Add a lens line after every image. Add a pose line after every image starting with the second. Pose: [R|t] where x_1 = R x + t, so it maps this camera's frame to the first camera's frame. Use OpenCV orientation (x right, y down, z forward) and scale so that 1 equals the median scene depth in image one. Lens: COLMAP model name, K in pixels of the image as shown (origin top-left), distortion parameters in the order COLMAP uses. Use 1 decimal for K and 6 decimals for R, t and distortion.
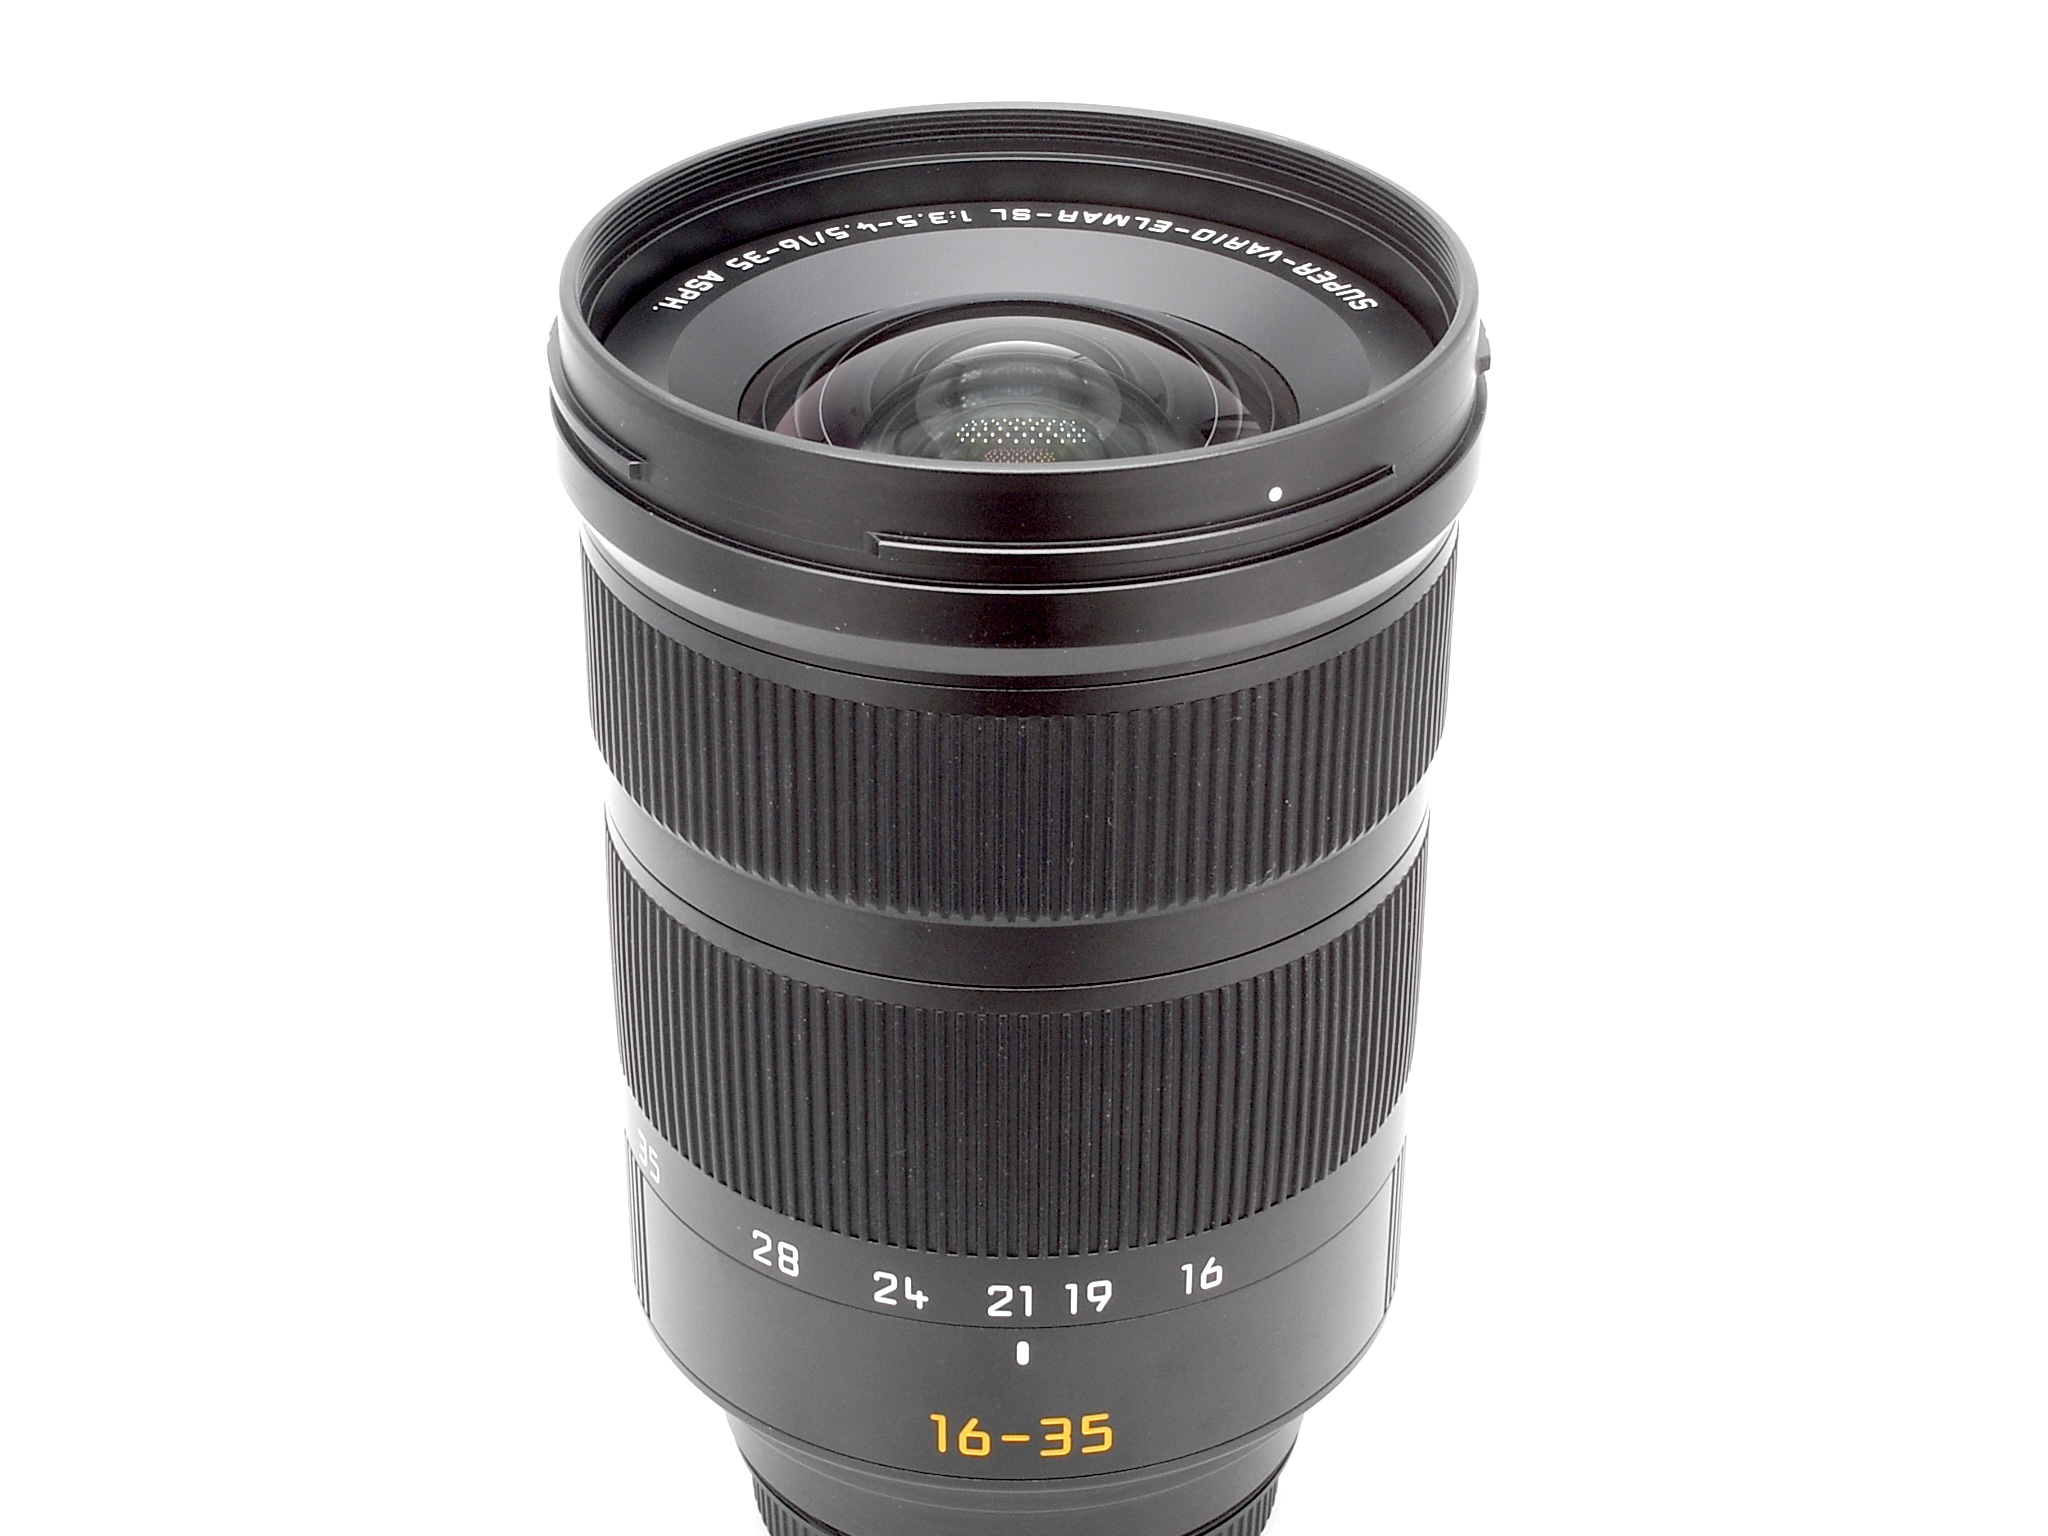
lens RADIAL K [[4255.4, 0, 1034.5], [0, 4255.4, 760.7], [0, 0, 1]] dist [-0.183216, 0.000000]
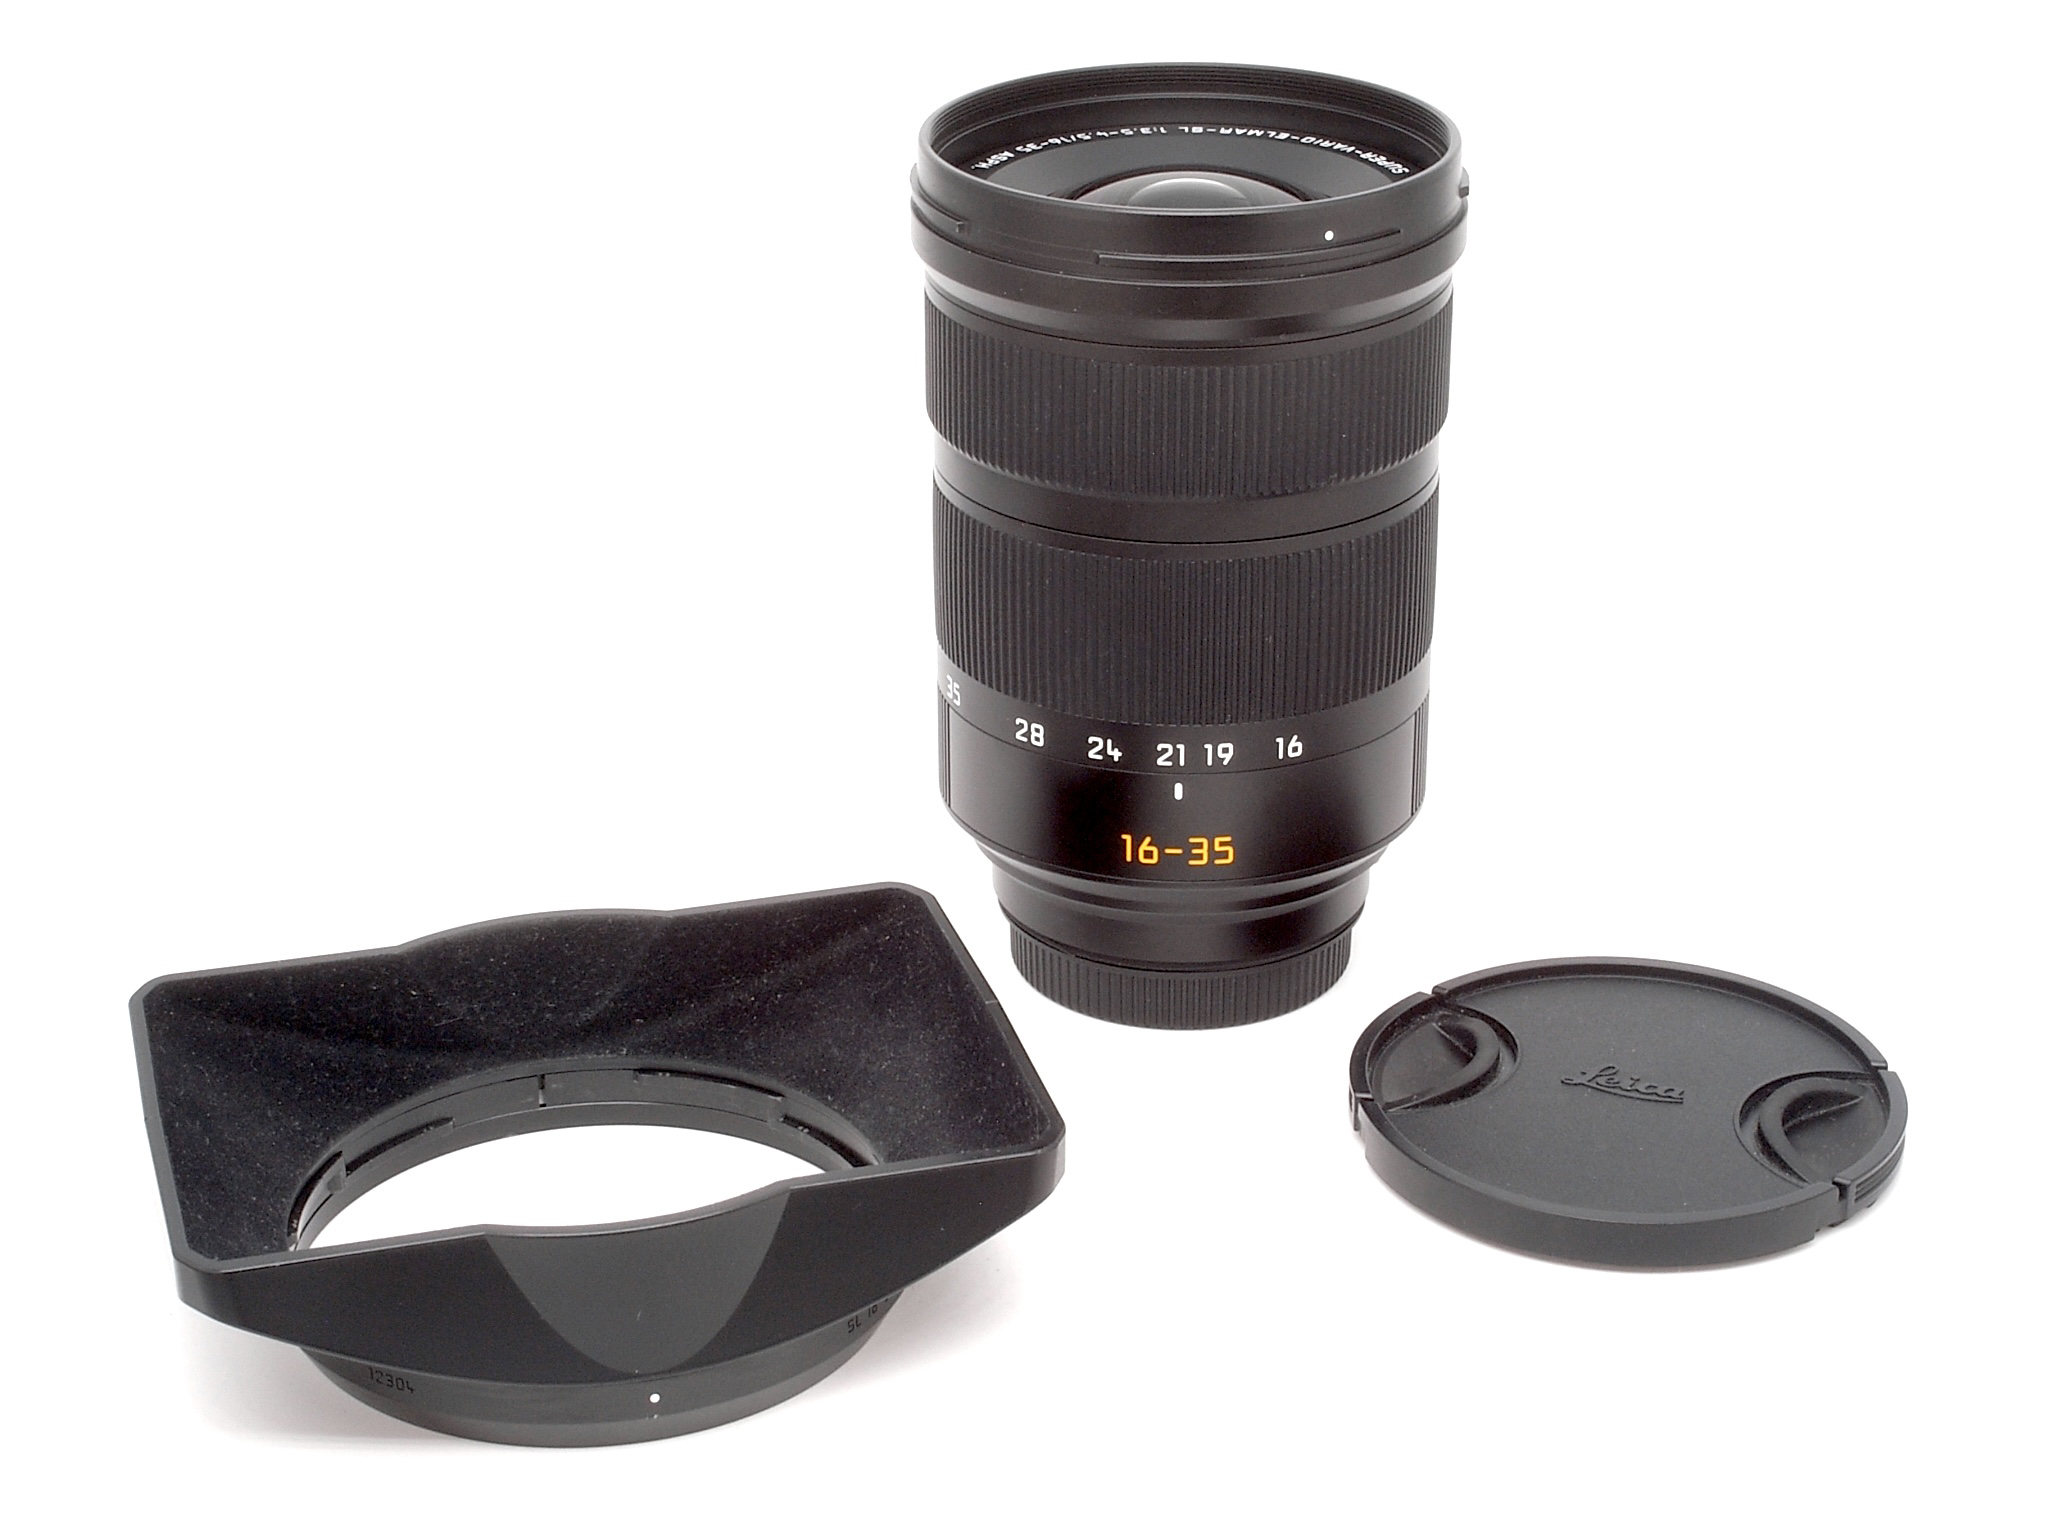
lens RADIAL K [[4255.4, 0, 1019.2], [0, 4255.4, 771.8], [0, 0, 1]] dist [-0.183216, 0.000000]
pose [[0.997246, 0.020808, -0.071189, 0.051840], [-0.027847, 0.994661, -0.099369, 0.293112], [0.068741, 0.101078, 0.992501, -0.622902]]
